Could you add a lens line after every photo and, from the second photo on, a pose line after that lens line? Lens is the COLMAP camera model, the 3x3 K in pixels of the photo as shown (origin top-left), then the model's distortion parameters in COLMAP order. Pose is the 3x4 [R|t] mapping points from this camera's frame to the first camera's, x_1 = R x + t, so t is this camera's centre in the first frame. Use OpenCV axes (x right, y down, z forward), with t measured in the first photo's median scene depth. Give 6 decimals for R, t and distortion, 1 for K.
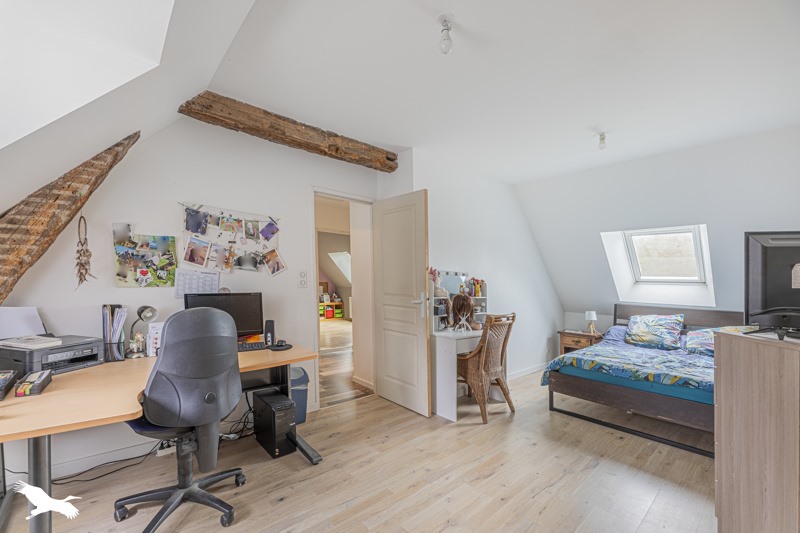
lens RADIAL K [[325.8, 0, 398.4], [0, 325.8, 281.8], [0, 0, 1]] dist [0.000089, 0.000000]
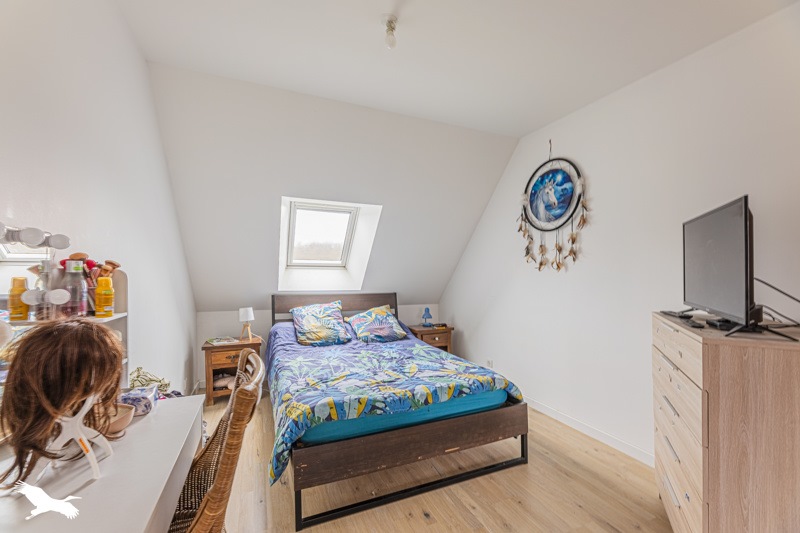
lens RADIAL K [[327.2, 0, 398.7], [0, 327.2, 257.5], [0, 0, 1]] dist [-0.001653, -0.000281]
pose [[0.335819, 0.023447, 0.941635, 0.038130], [-0.000862, 0.999697, -0.024586, -0.001775], [-0.941926, 0.007445, 0.335738, 0.537371]]
